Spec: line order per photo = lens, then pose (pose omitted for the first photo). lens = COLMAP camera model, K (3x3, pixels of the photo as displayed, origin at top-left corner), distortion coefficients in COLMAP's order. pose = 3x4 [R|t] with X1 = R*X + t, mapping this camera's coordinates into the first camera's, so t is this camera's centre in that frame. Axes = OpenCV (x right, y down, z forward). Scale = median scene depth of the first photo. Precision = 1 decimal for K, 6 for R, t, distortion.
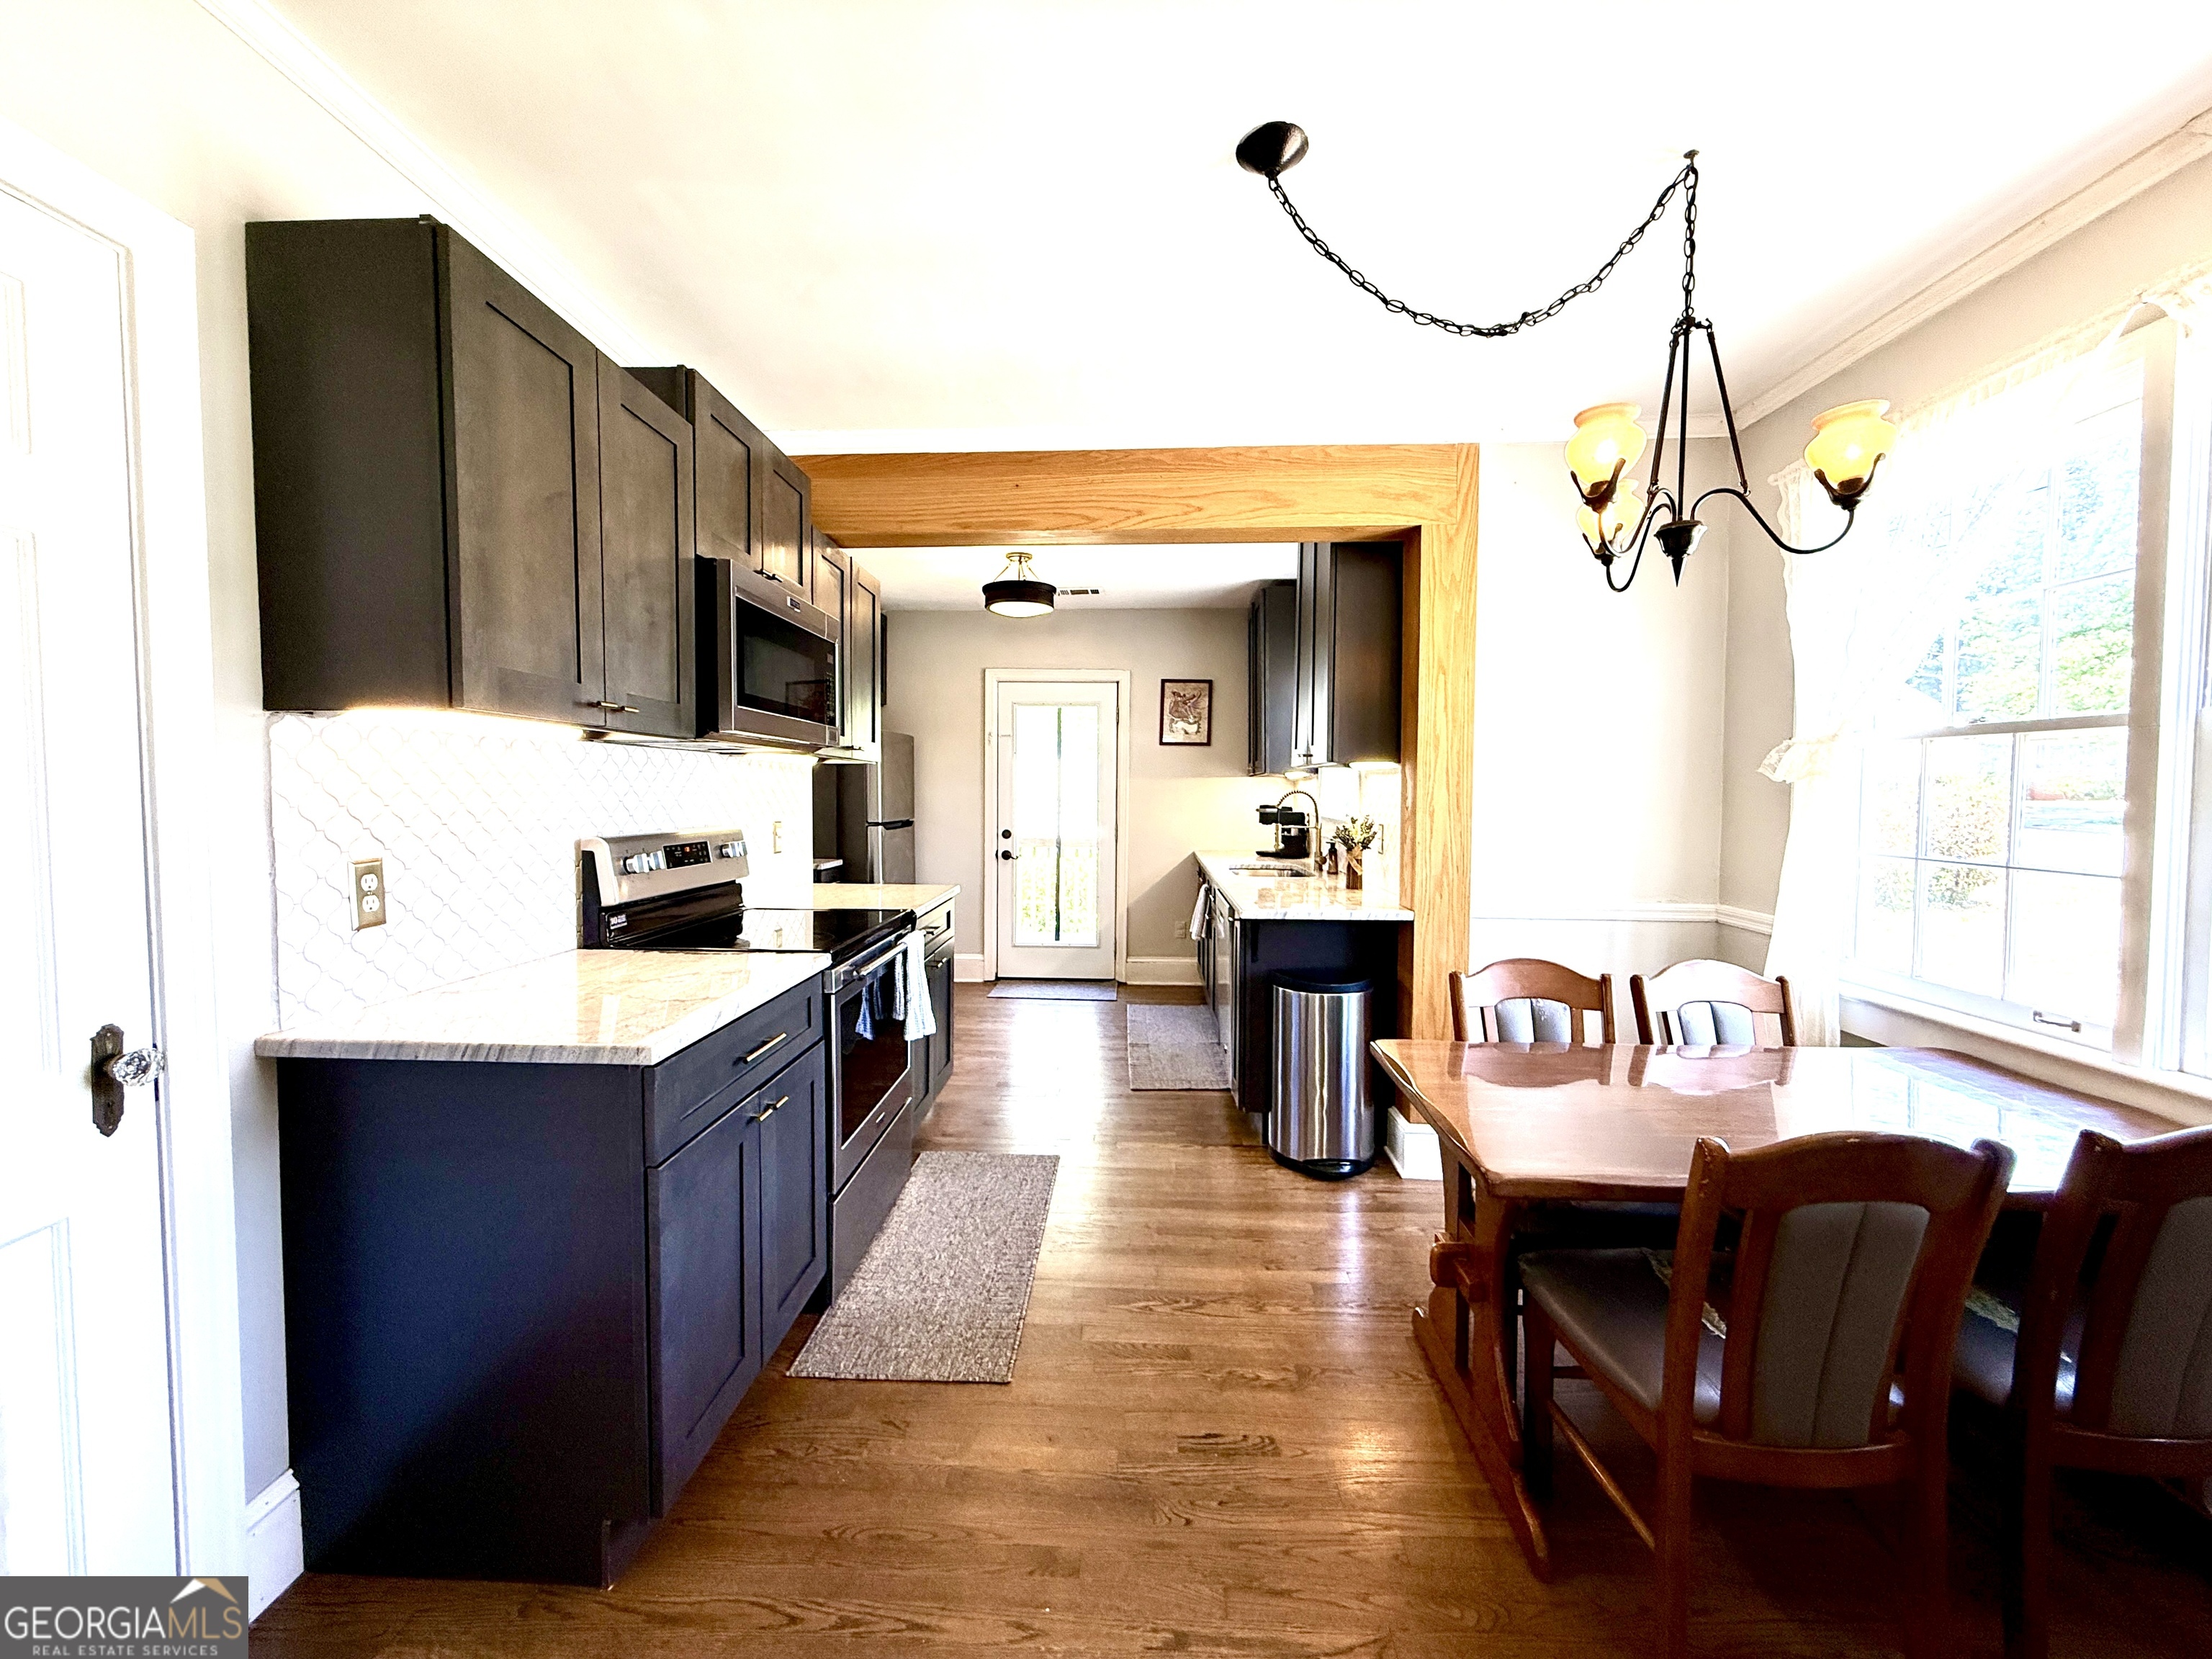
lens RADIAL K [[881.4, 0, 1105.6], [0, 881.4, 830.2], [0, 0, 1]] dist [-0.001964, 0.000054]
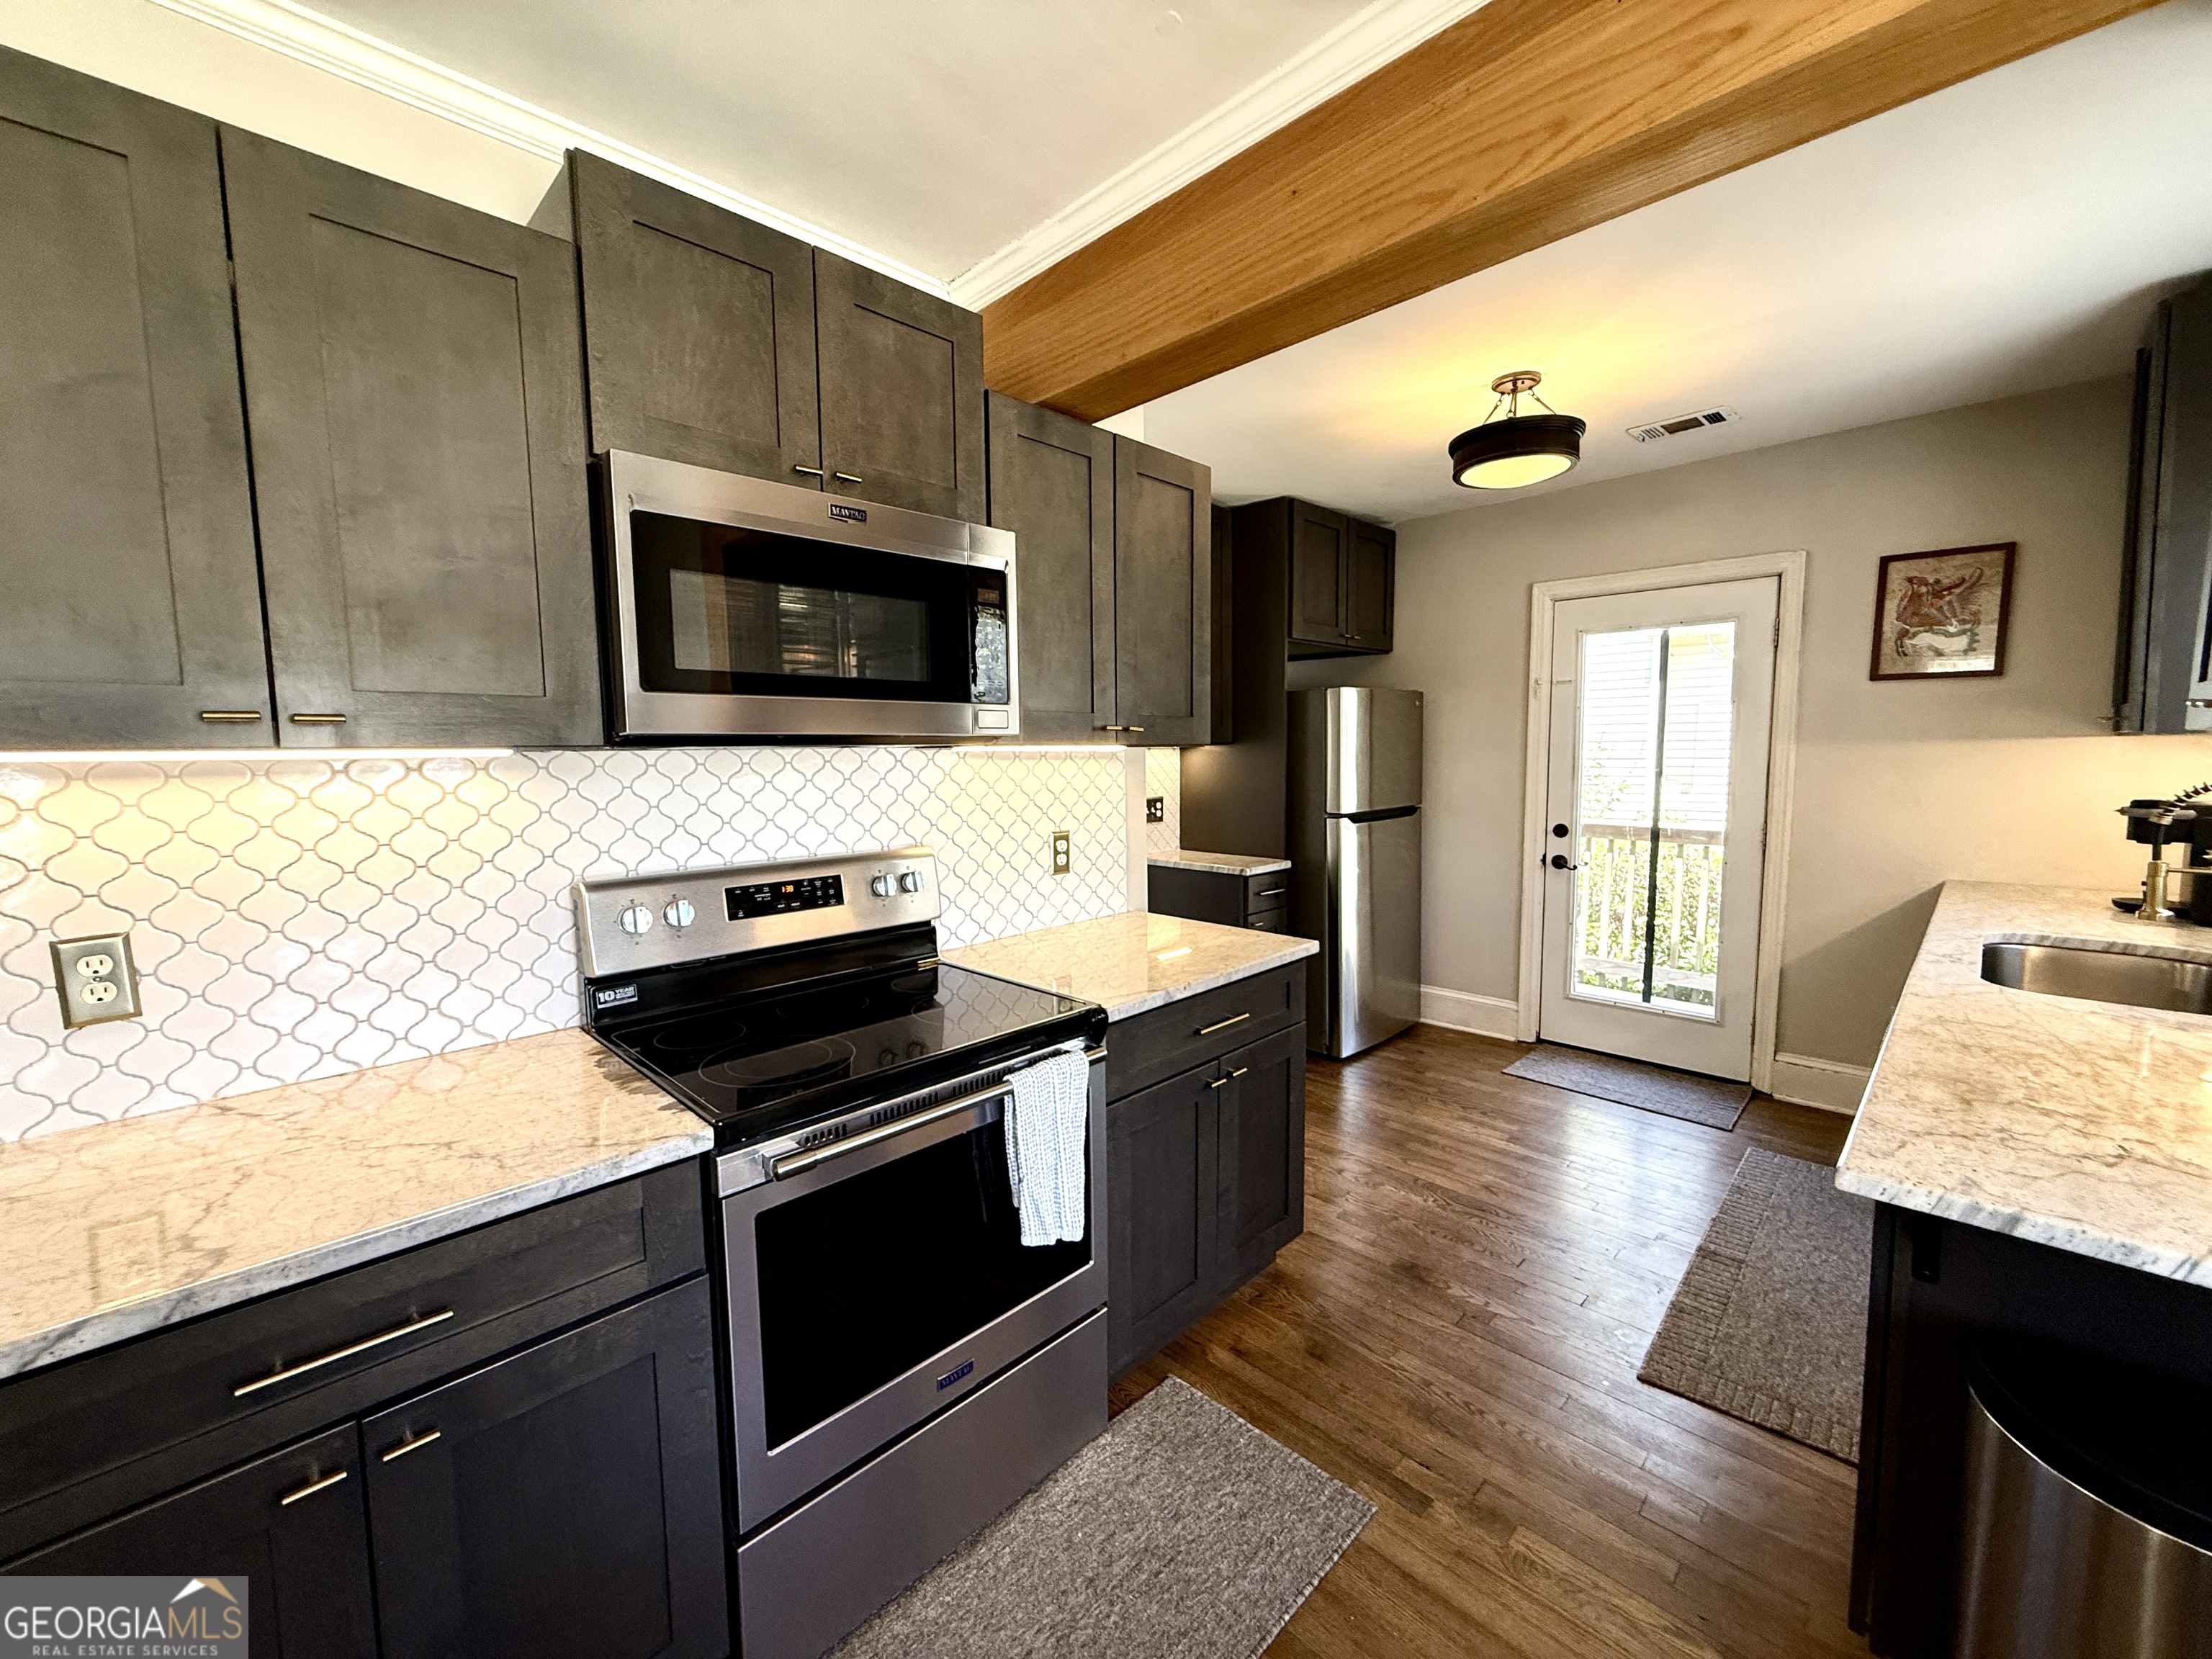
lens RADIAL K [[881.4, 0, 1107.7], [0, 881.4, 827.4], [0, 0, 1]] dist [-0.001964, 0.000054]
pose [[0.733931, 0.045248, -0.677715, 0.095819], [-0.011640, 0.998470, 0.054058, -0.033042], [0.679124, -0.031787, 0.733335, 0.304995]]
